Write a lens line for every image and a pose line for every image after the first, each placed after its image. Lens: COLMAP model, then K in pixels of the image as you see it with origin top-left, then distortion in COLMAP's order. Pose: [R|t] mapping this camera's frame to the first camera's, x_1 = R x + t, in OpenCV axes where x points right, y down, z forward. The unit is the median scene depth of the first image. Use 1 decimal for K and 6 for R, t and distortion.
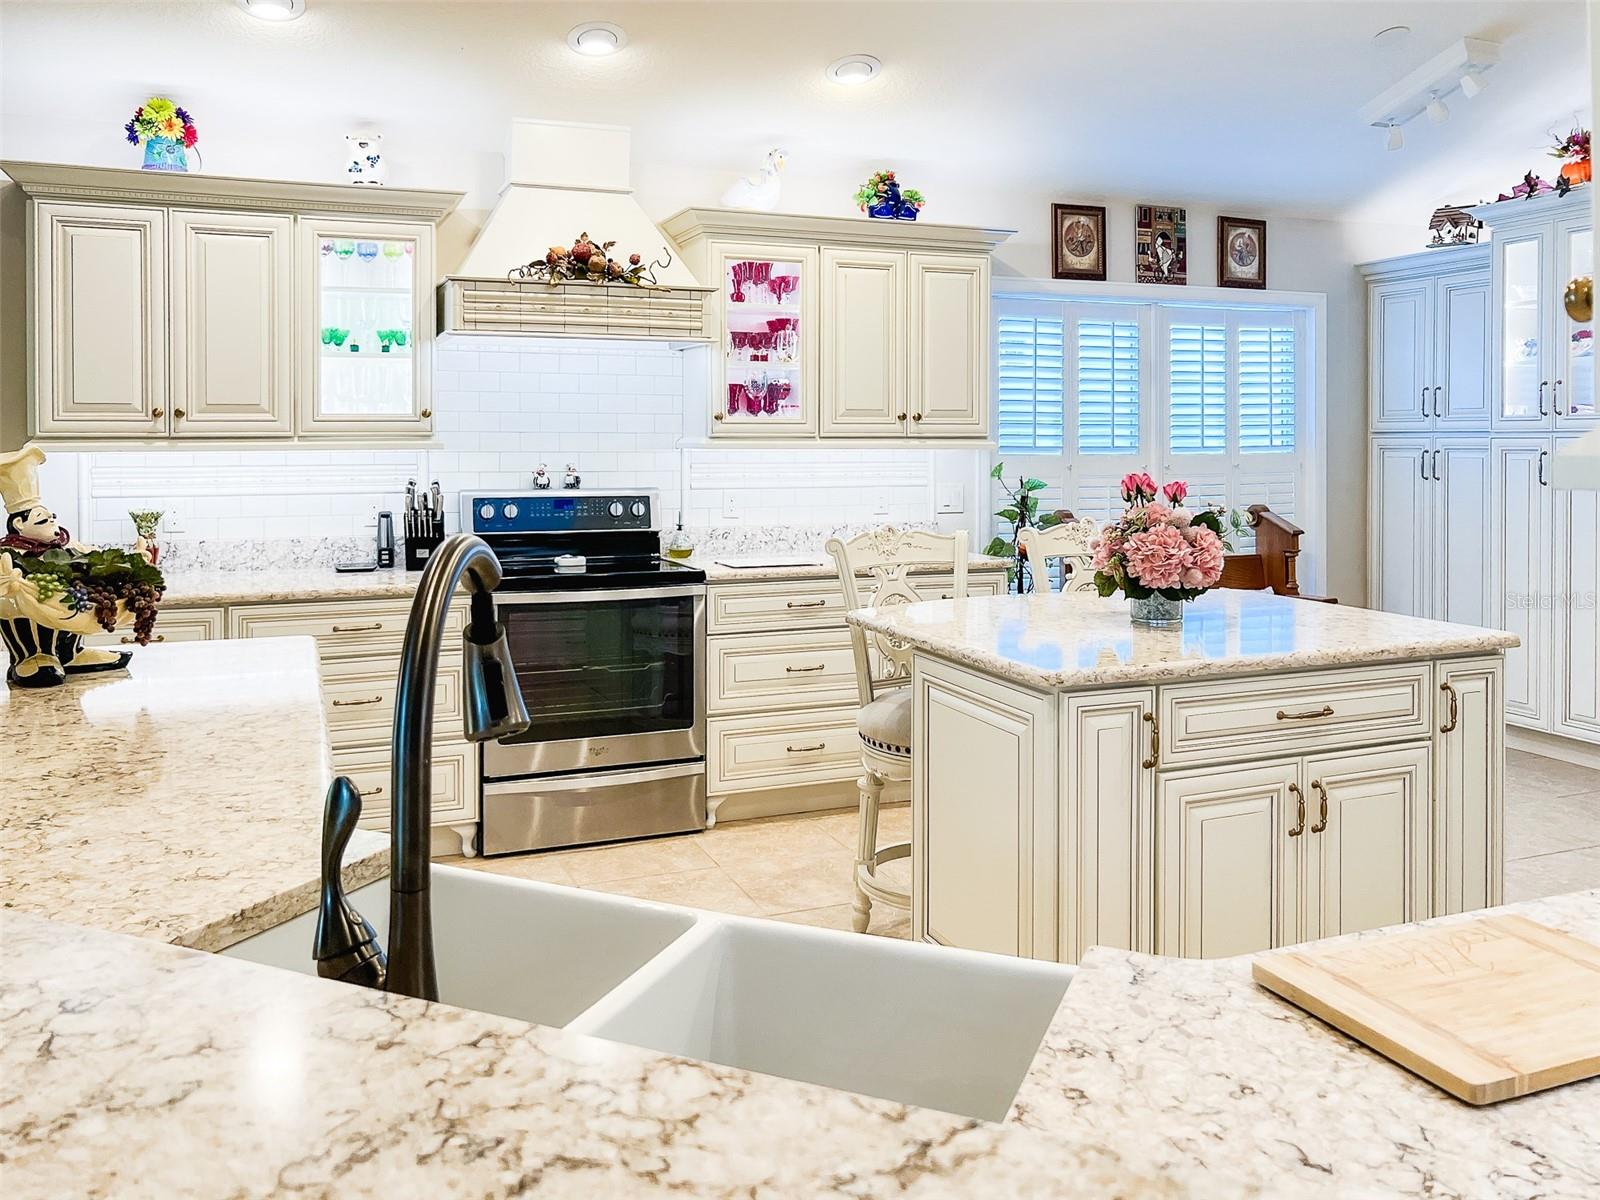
lens RADIAL K [[1232.0, 0, 797.6], [0, 1232.0, 595.3], [0, 0, 1]] dist [-0.027249, 0.034393]
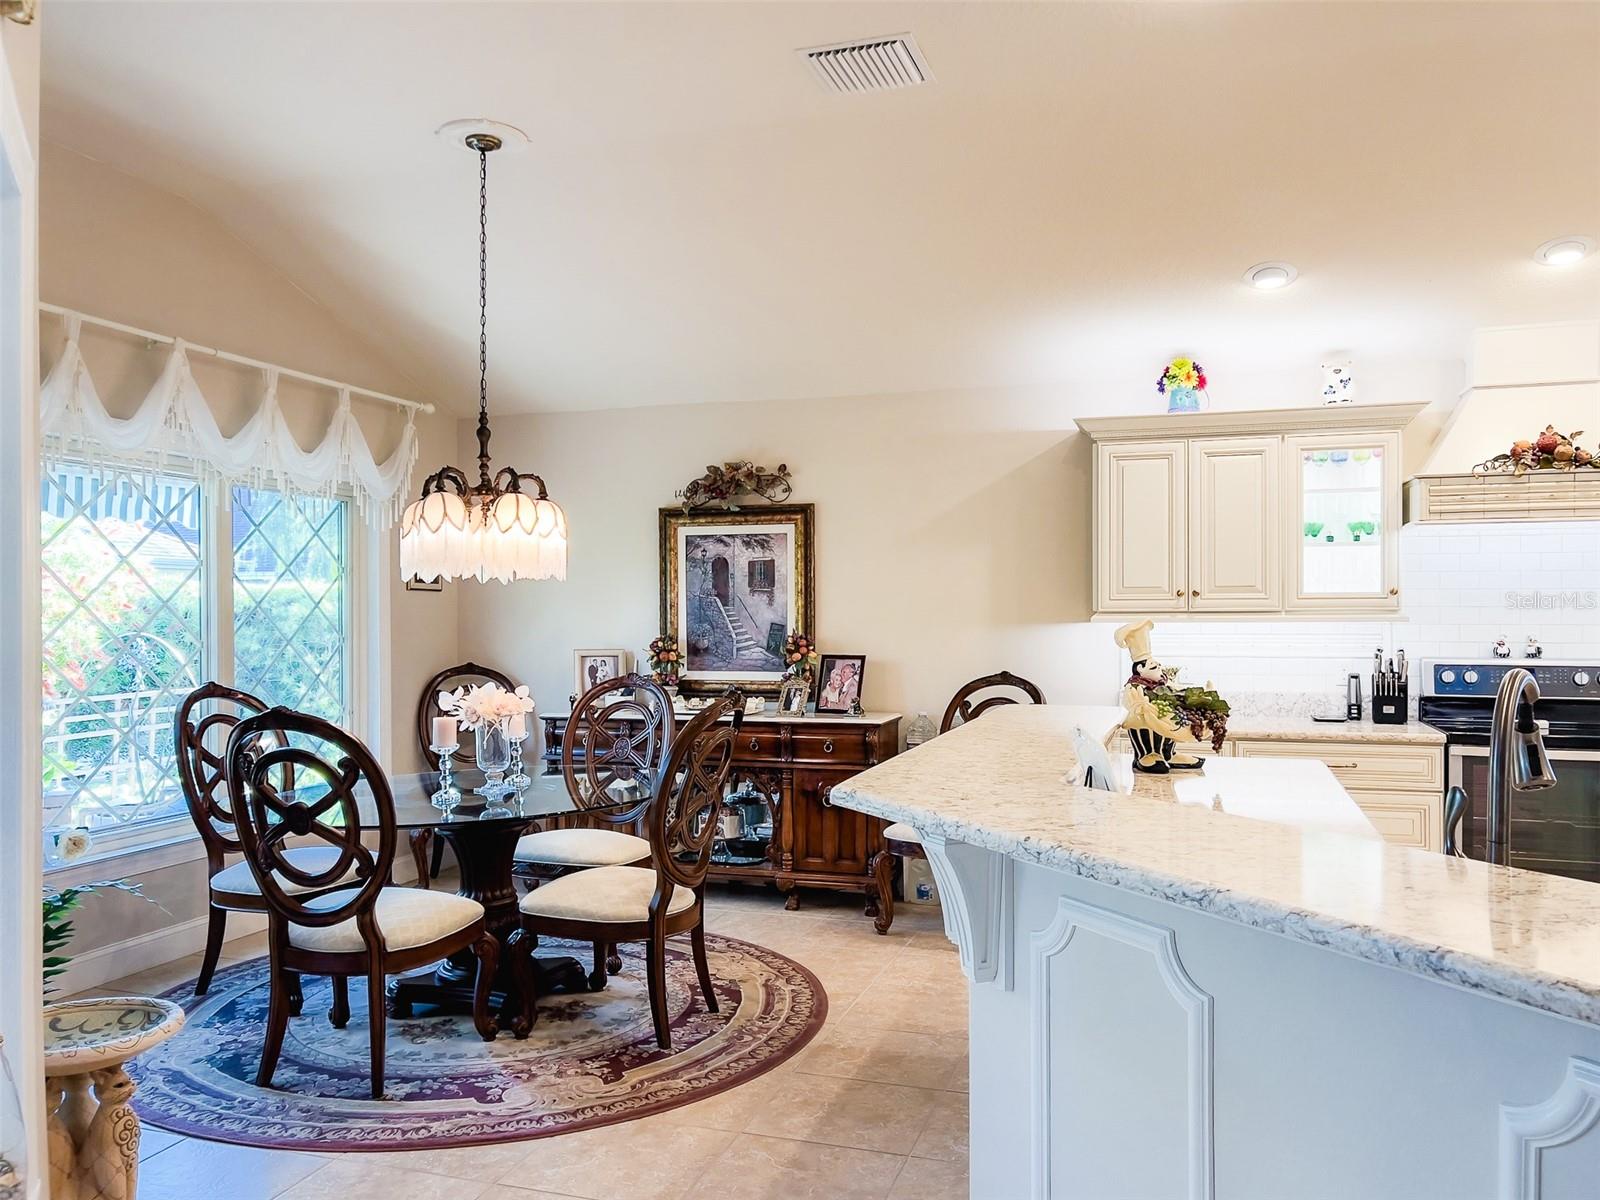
lens RADIAL K [[1232.0, 0, 792.7], [0, 1232.0, 608.7], [0, 0, 1]] dist [-0.027249, 0.034393]
pose [[0.764482, -0.003202, -0.644637, 0.014919], [-0.079758, 0.991835, -0.099512, 0.030760], [0.639692, 0.127490, 0.757984, -0.253172]]
